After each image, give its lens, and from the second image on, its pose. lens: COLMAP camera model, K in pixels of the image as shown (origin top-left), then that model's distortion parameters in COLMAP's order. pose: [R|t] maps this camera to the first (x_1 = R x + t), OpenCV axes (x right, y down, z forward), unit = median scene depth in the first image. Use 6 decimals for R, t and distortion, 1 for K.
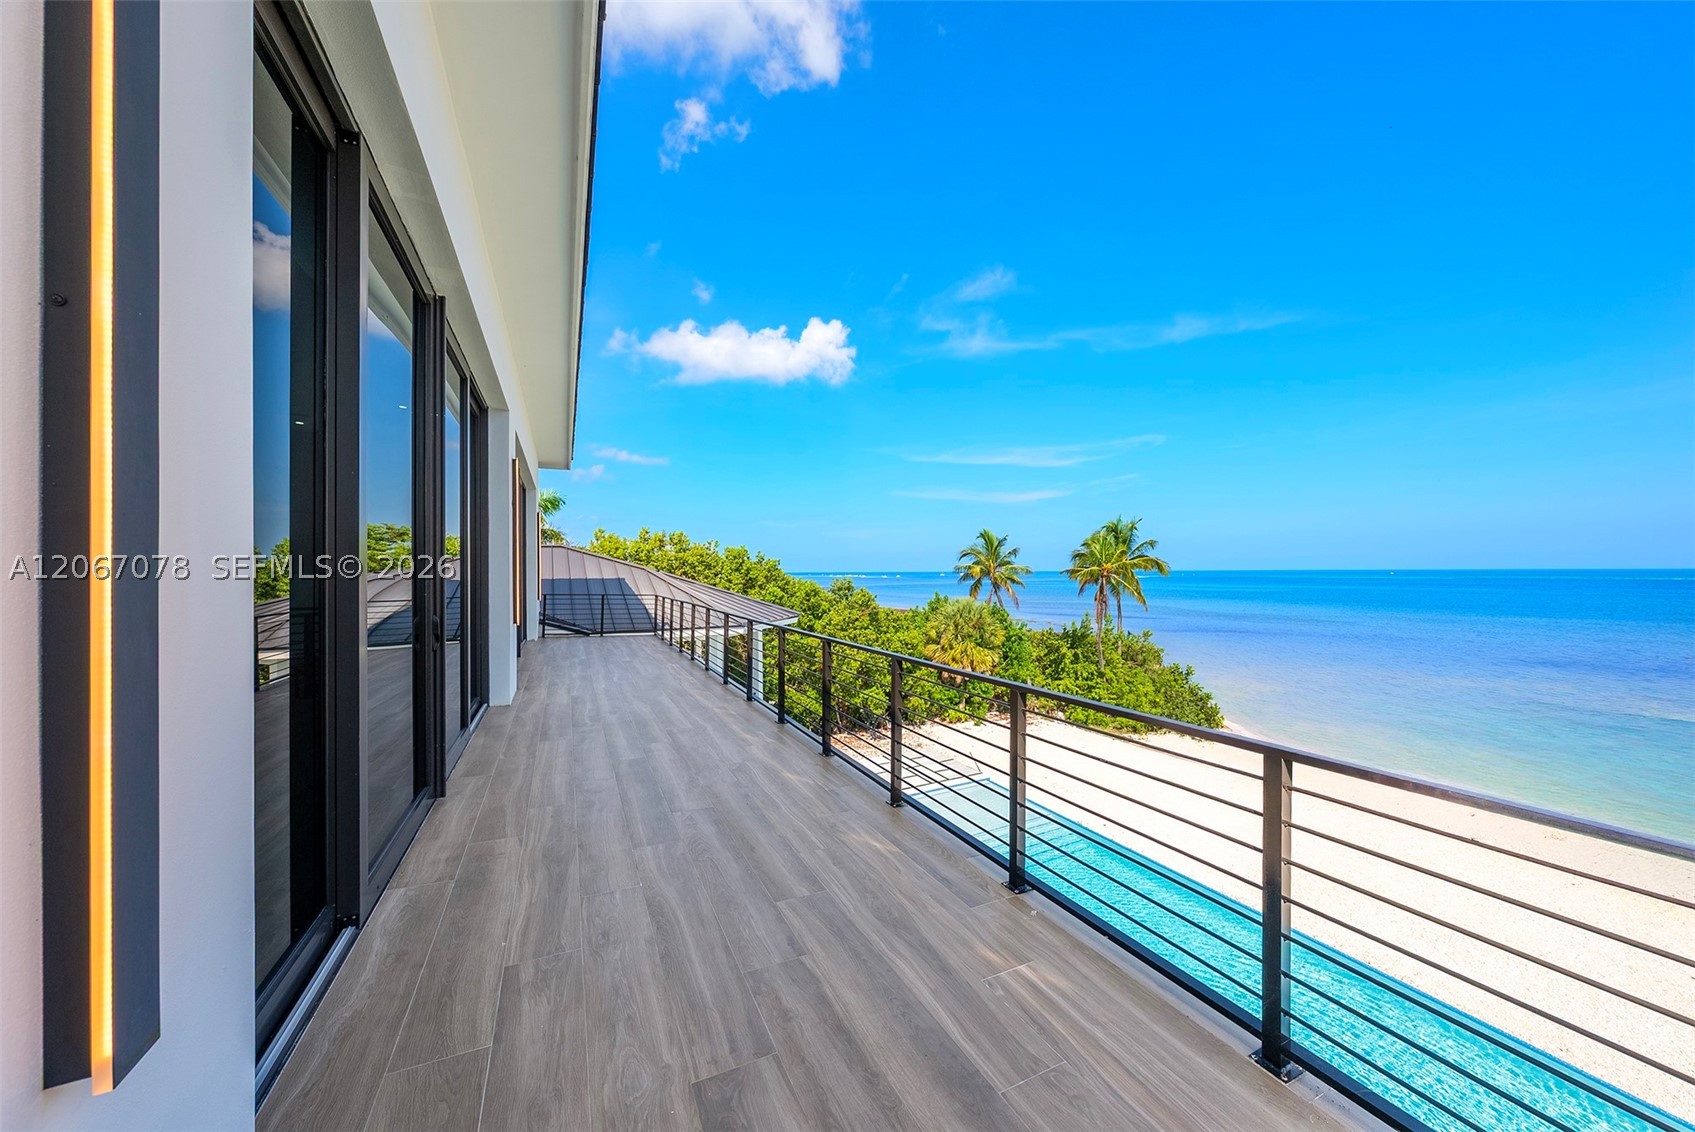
lens RADIAL K [[621.7, 0, 853.0], [0, 621.7, 568.4], [0, 0, 1]] dist [0.000519, 0.000046]
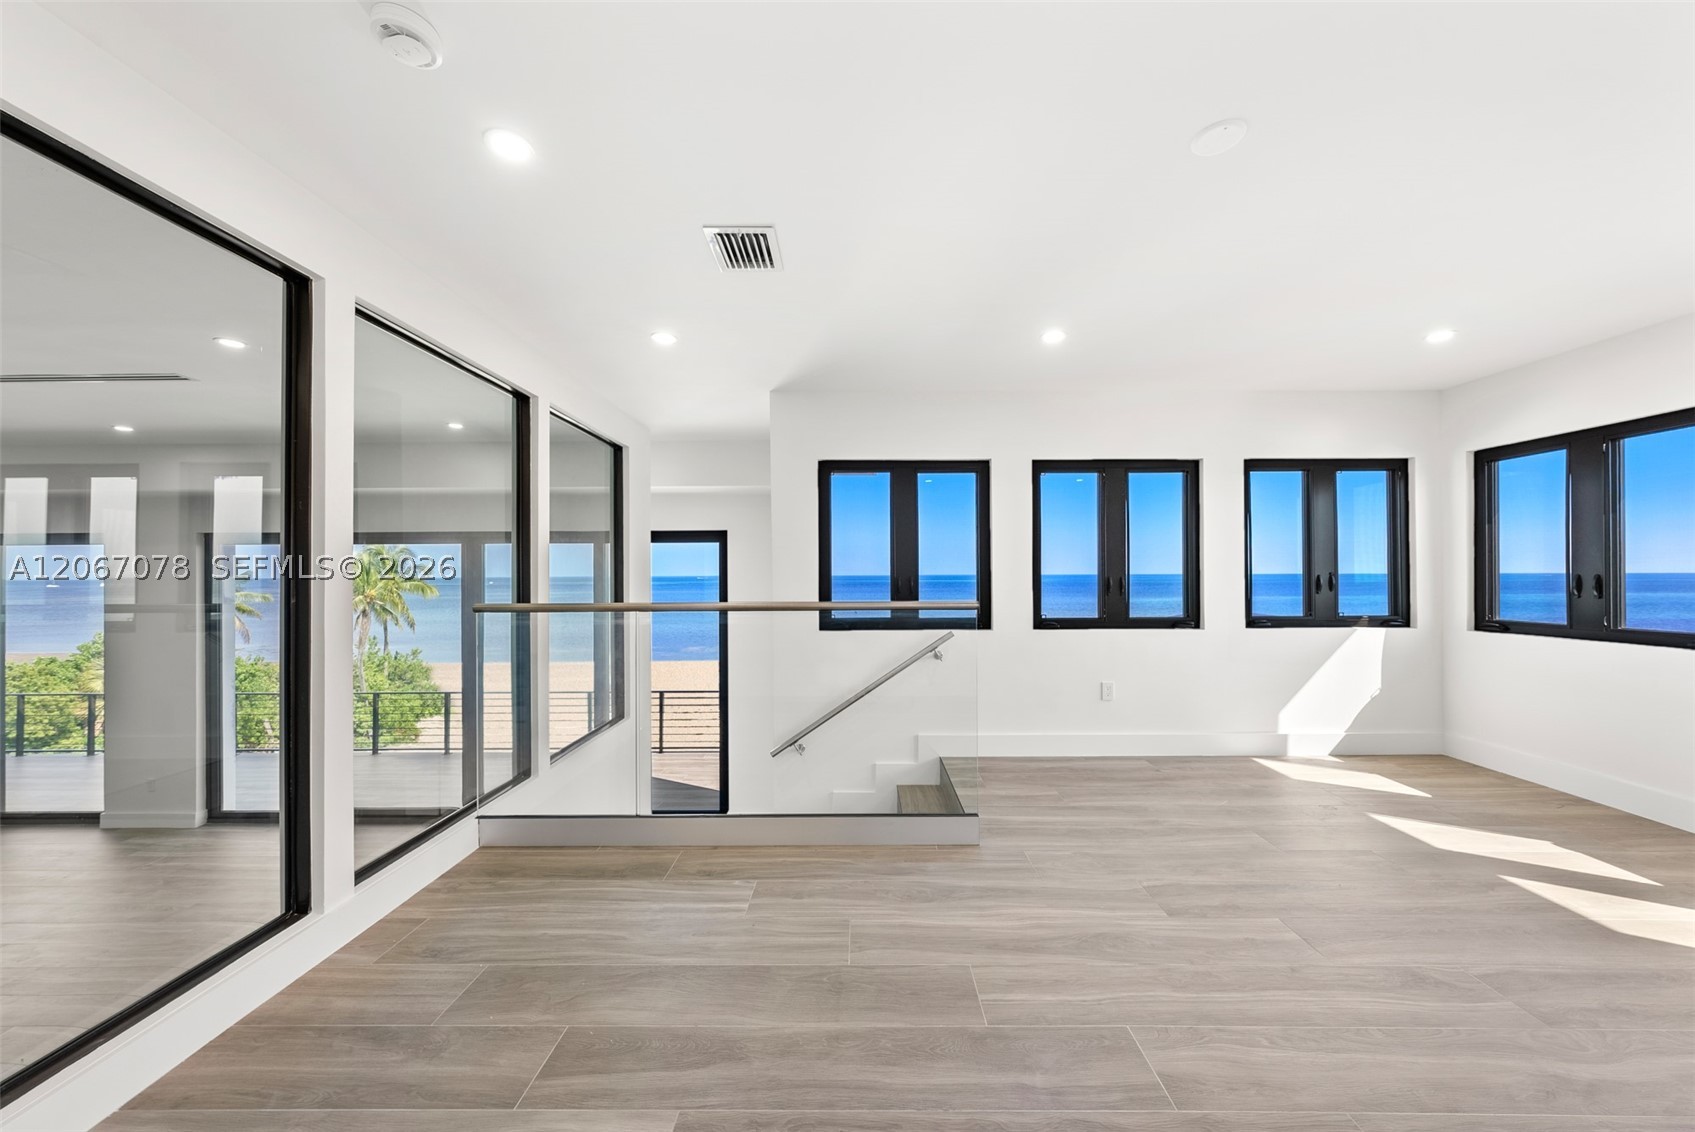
lens RADIAL K [[621.7, 0, 850.7], [0, 621.7, 565.3], [0, 0, 1]] dist [0.000519, 0.000046]
pose [[0.429408, 0.003205, 0.903105, -0.174501], [0.001863, 0.999988, -0.004435, -0.038698], [-0.903109, 0.003586, 0.429397, -0.139468]]
